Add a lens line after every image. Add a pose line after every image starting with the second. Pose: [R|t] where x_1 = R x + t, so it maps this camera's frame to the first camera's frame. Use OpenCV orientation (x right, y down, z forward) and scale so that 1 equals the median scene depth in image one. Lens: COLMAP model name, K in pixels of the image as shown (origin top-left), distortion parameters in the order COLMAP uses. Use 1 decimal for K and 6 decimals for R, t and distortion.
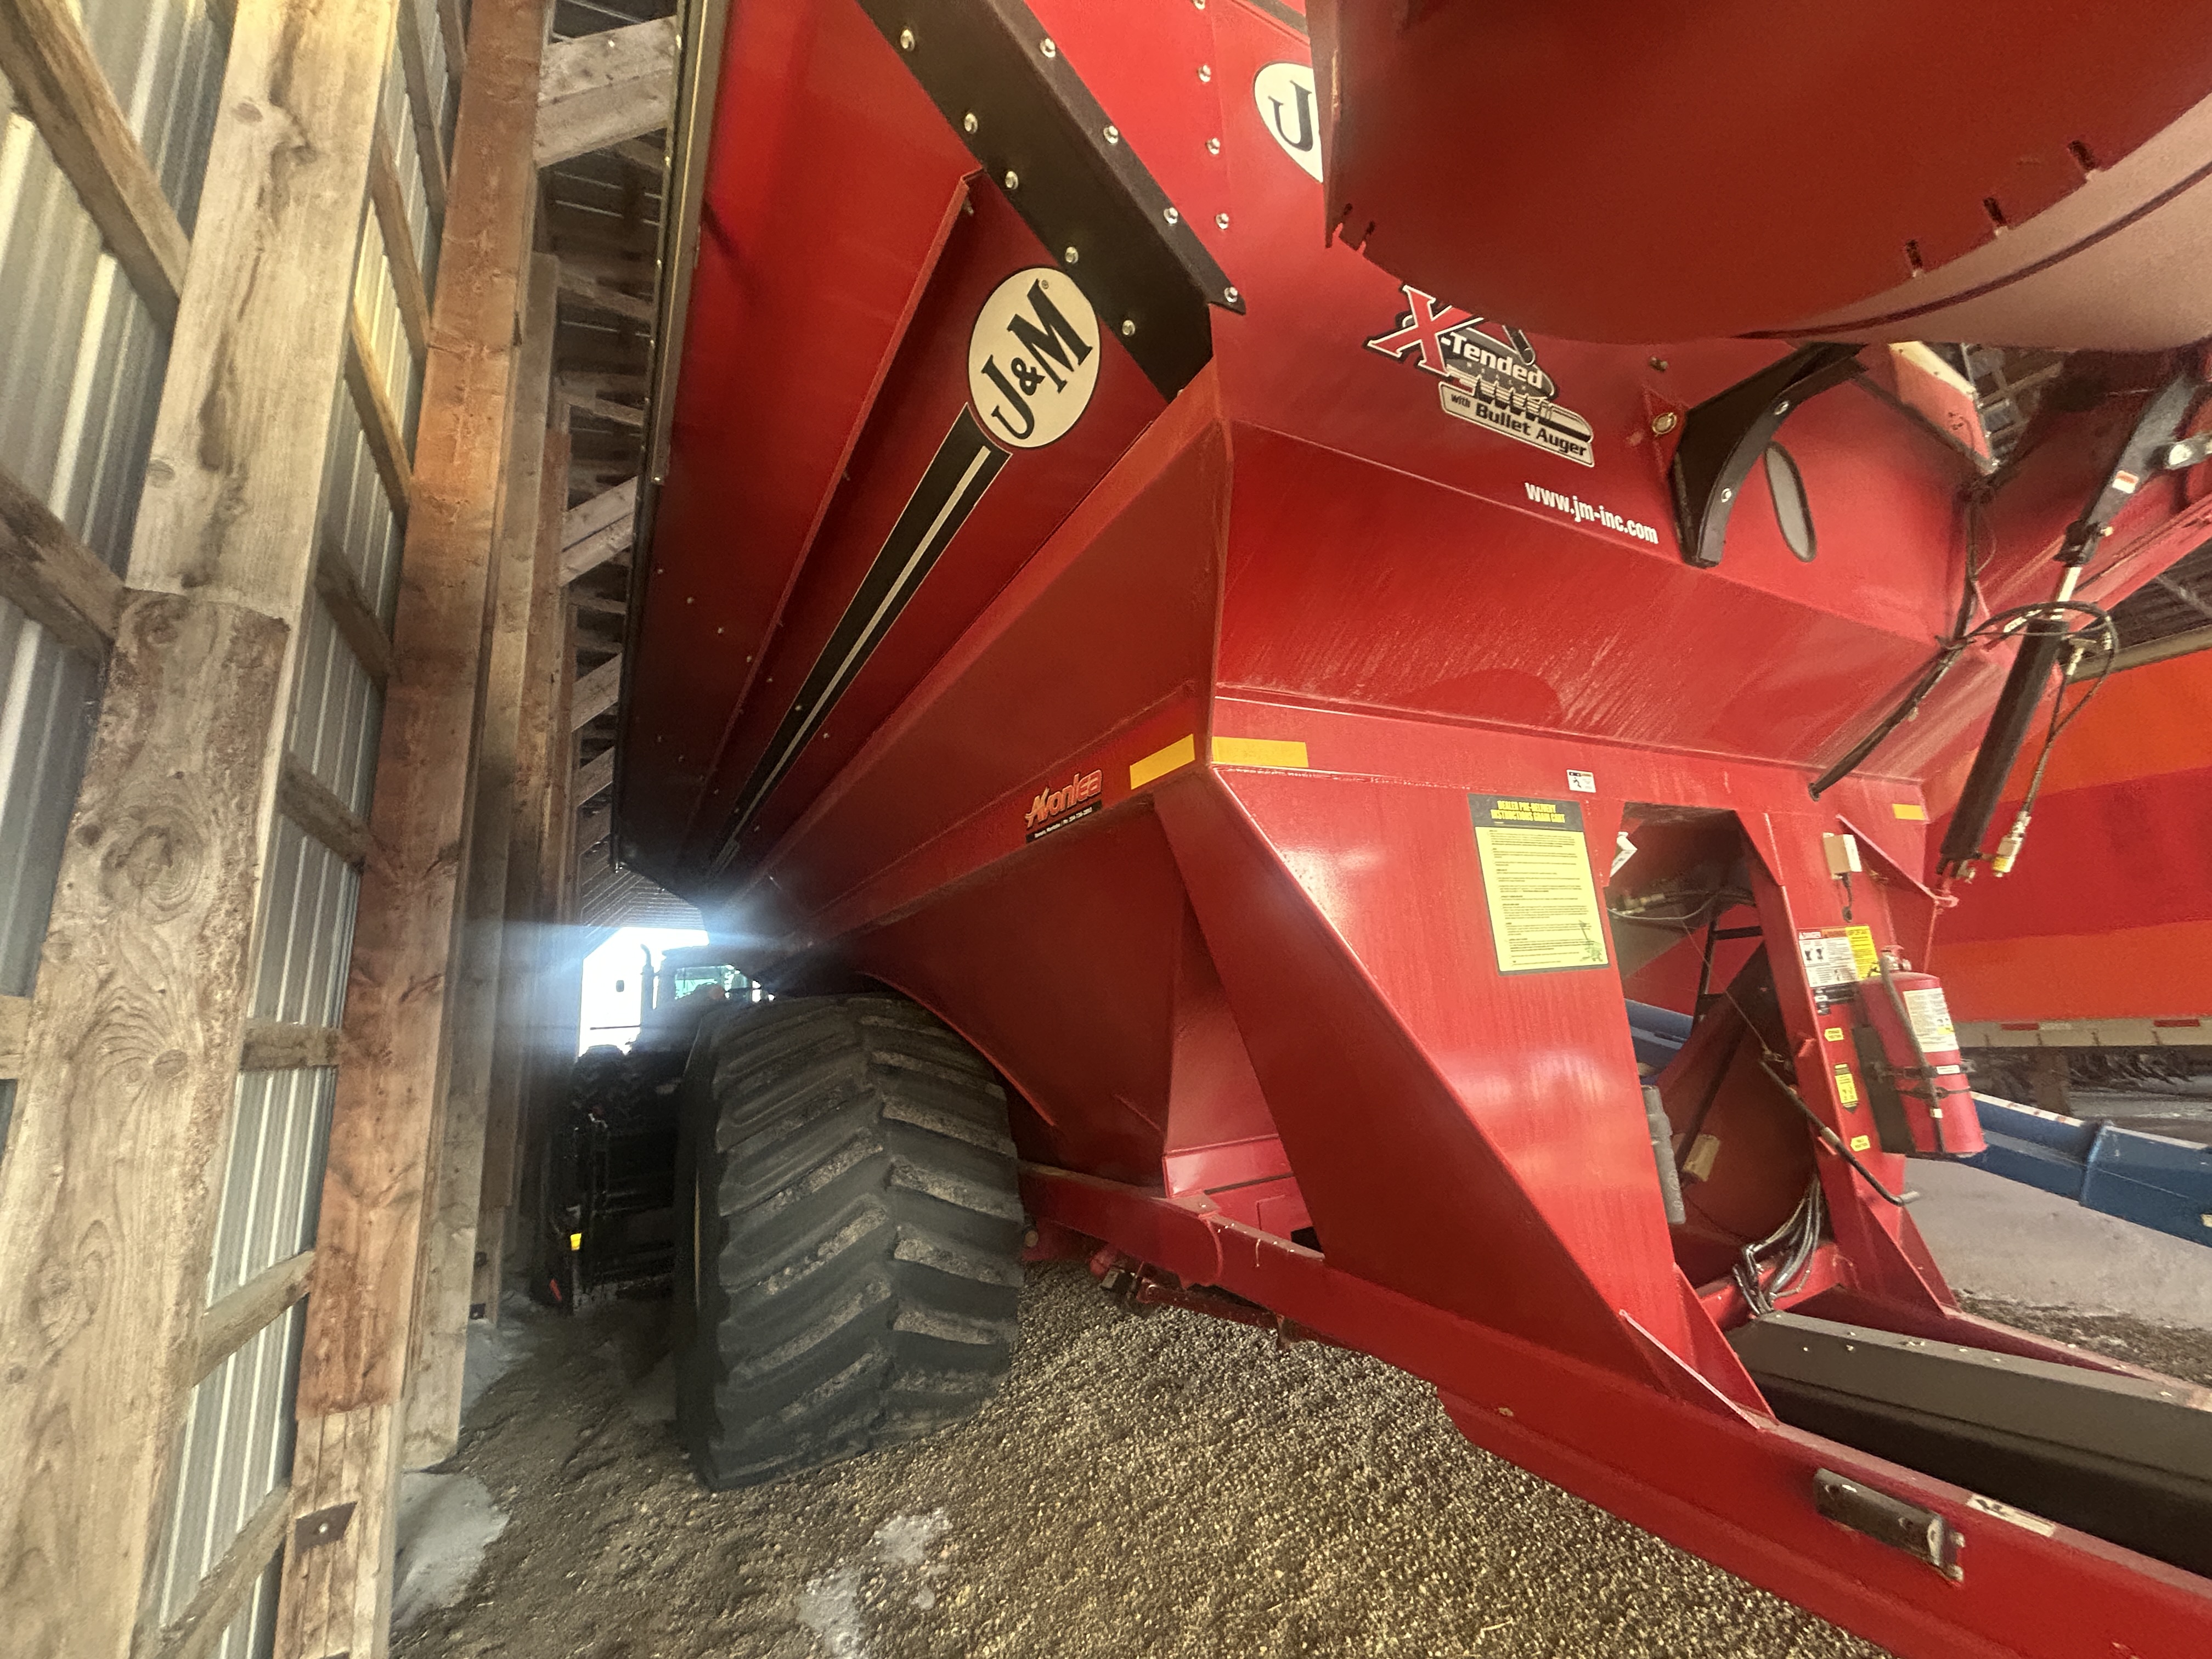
lens RADIAL K [[904.1, 0, 1106.0], [0, 904.1, 829.5], [0, 0, 1]] dist [0.000410, 0.000140]
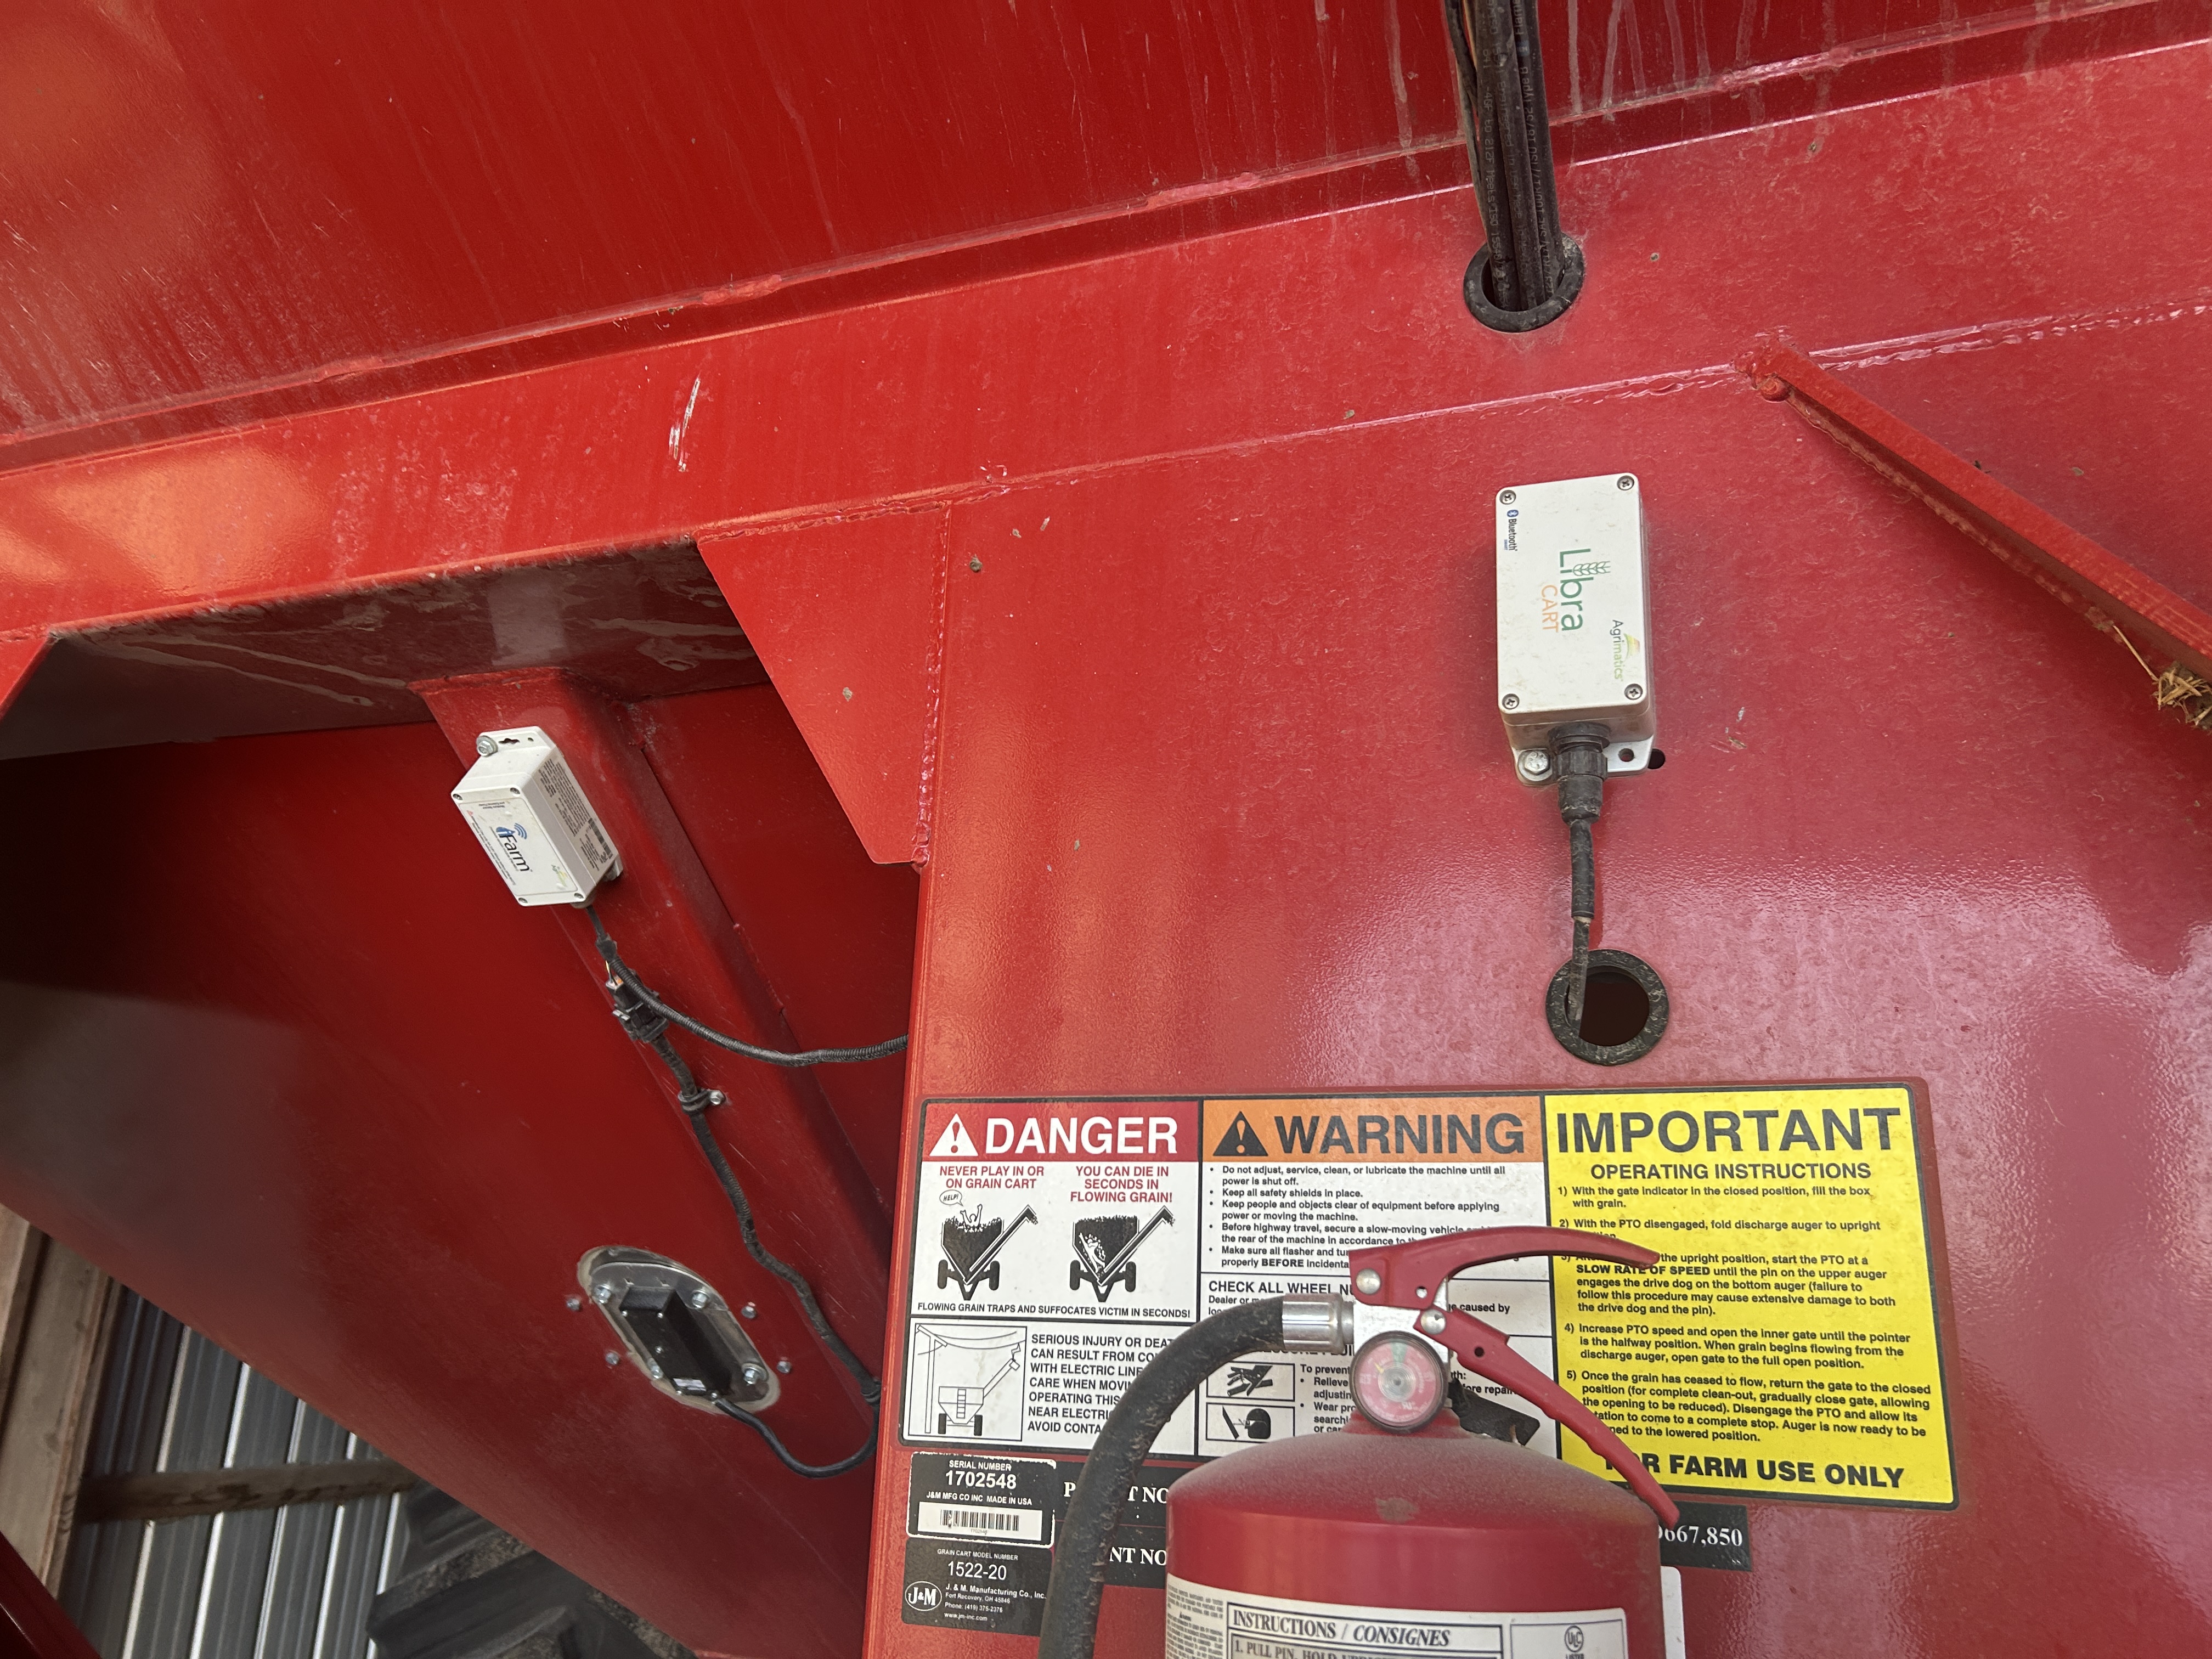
lens RADIAL K [[1615.8, 0, 1106.0], [0, 1615.8, 829.5], [0, 0, 1]] dist [0.078784, -0.087053]
pose [[0.638734, -0.134899, -0.757510, 1.318932], [0.066442, 0.990504, -0.120367, 0.122940], [0.766554, 0.026553, 0.641631, 1.029146]]
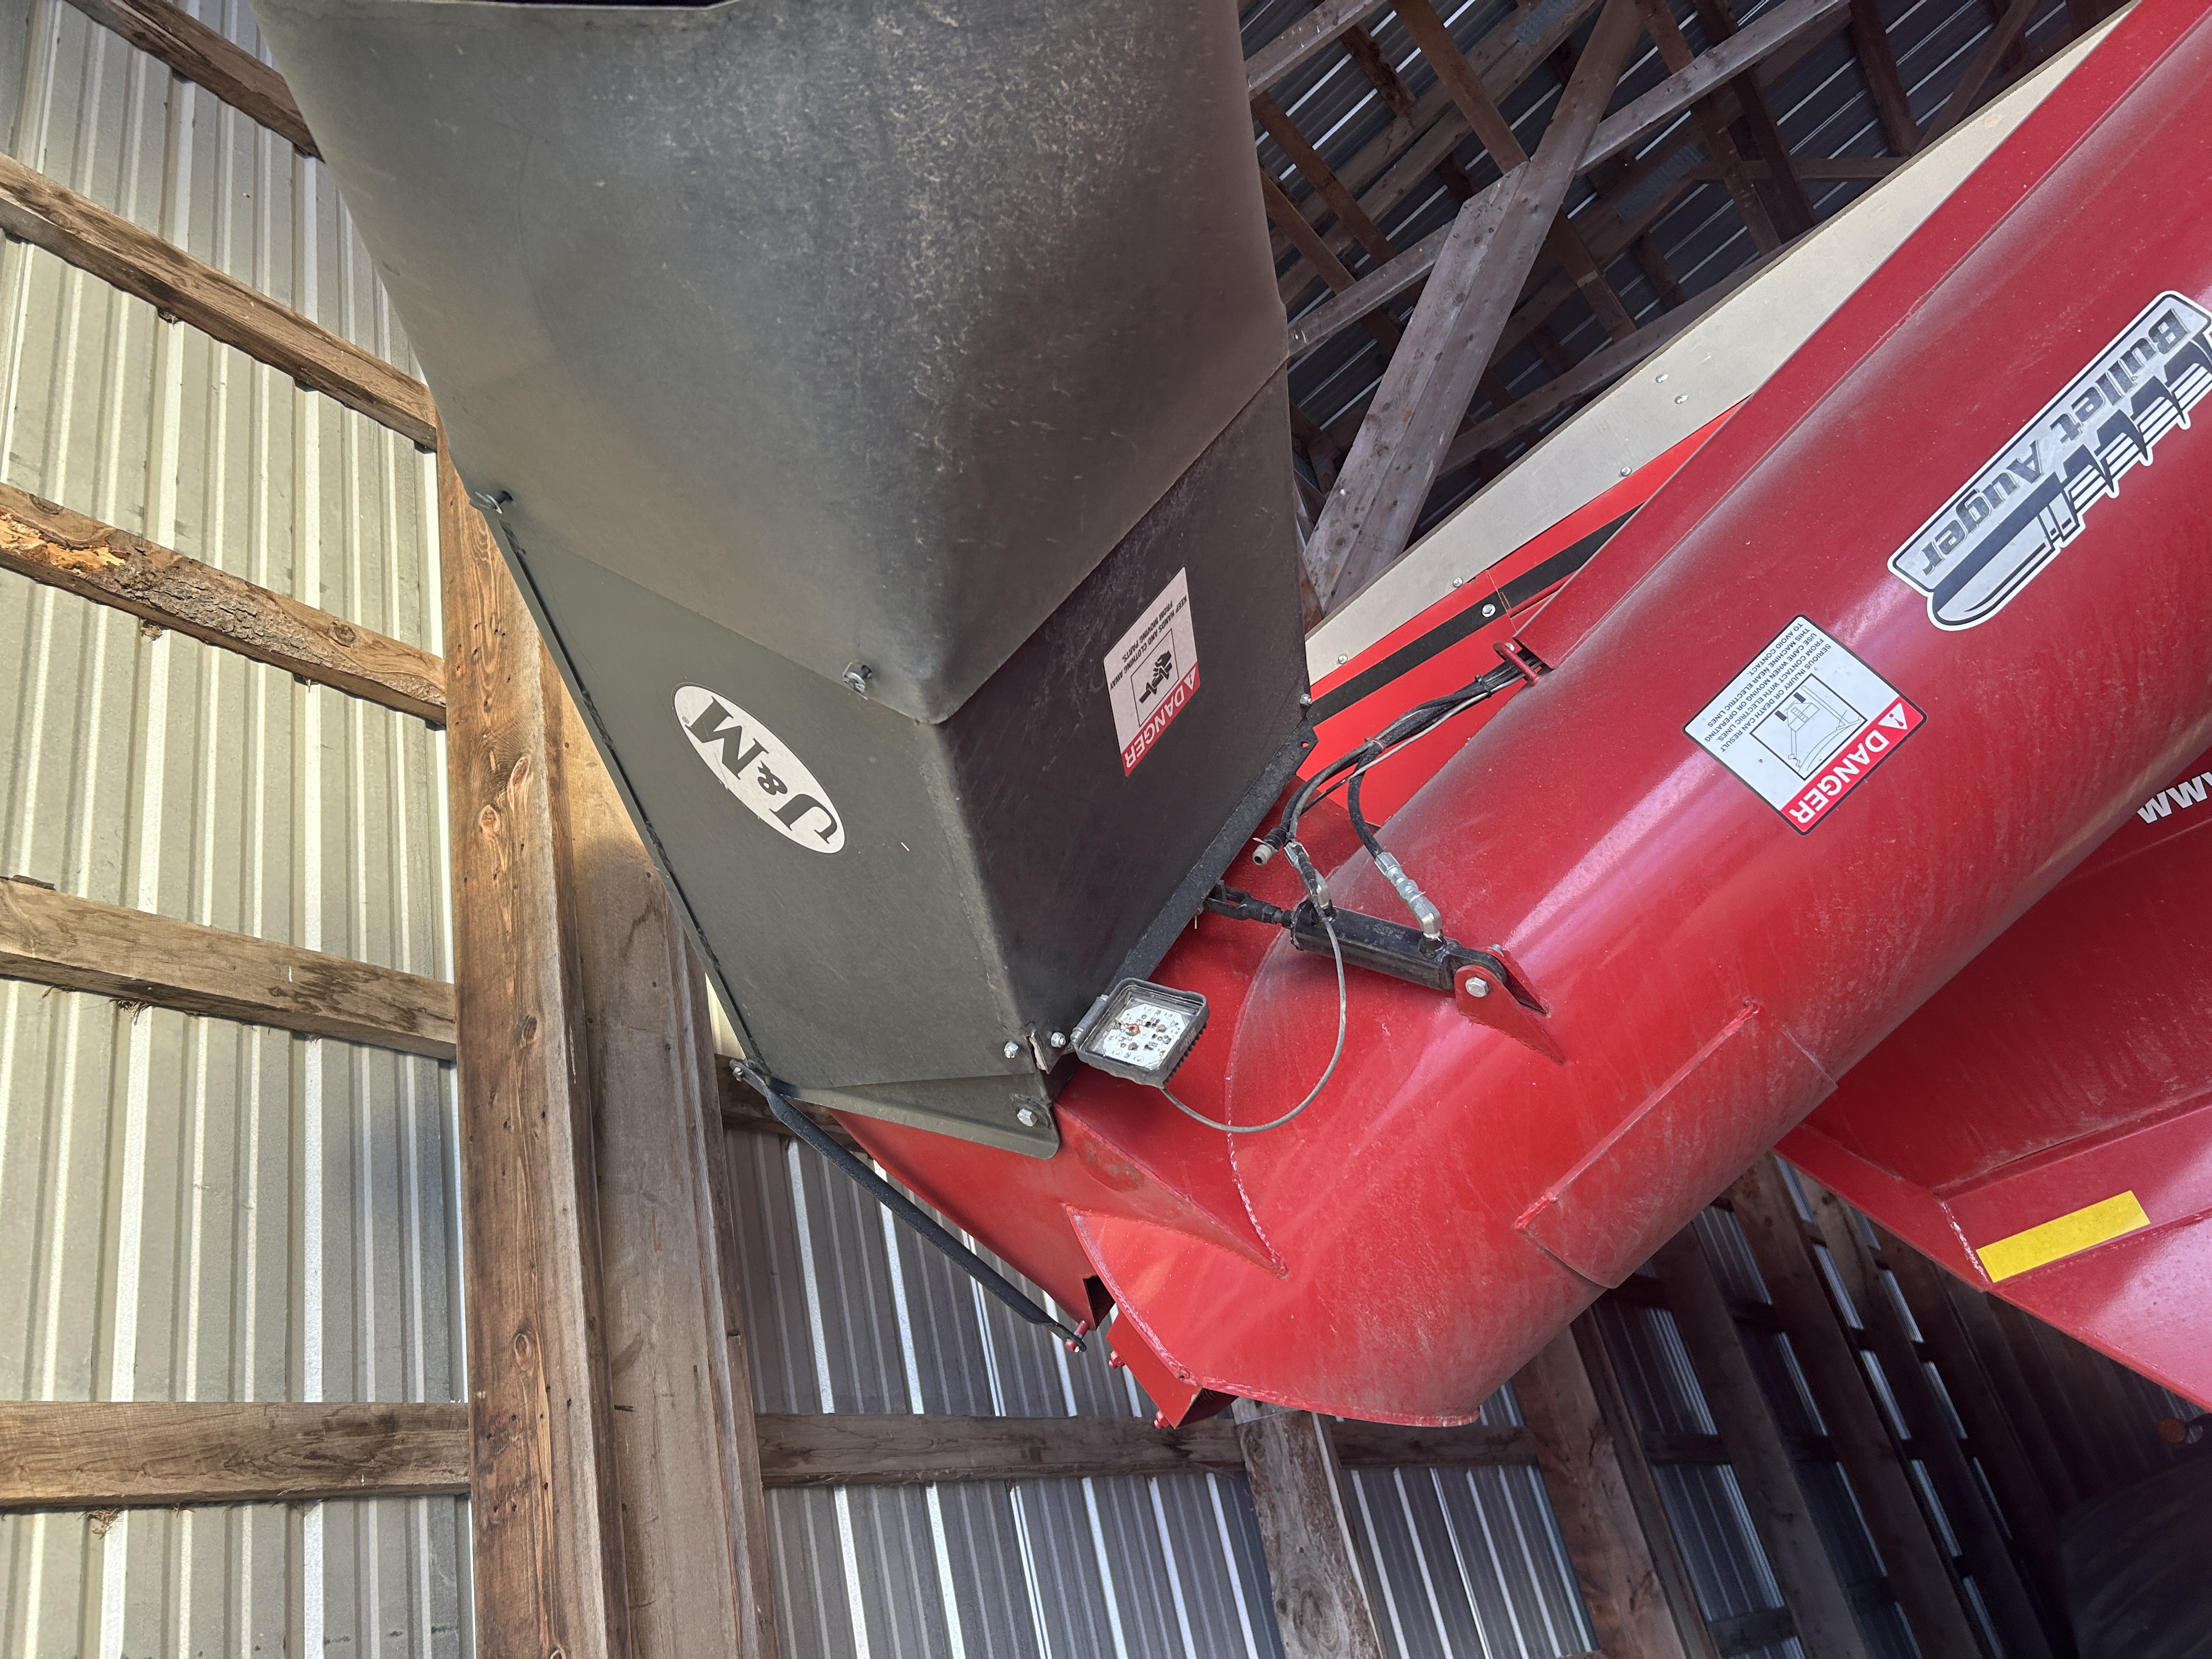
lens RADIAL K [[1615.8, 0, 1106.0], [0, 1615.8, 829.5], [0, 0, 1]] dist [0.078784, -0.087053]
pose [[0.422028, -0.480513, -0.768765, 0.915666], [0.373184, 0.864883, -0.335726, -0.187234], [0.826212, -0.145205, 0.544324, -0.344638]]
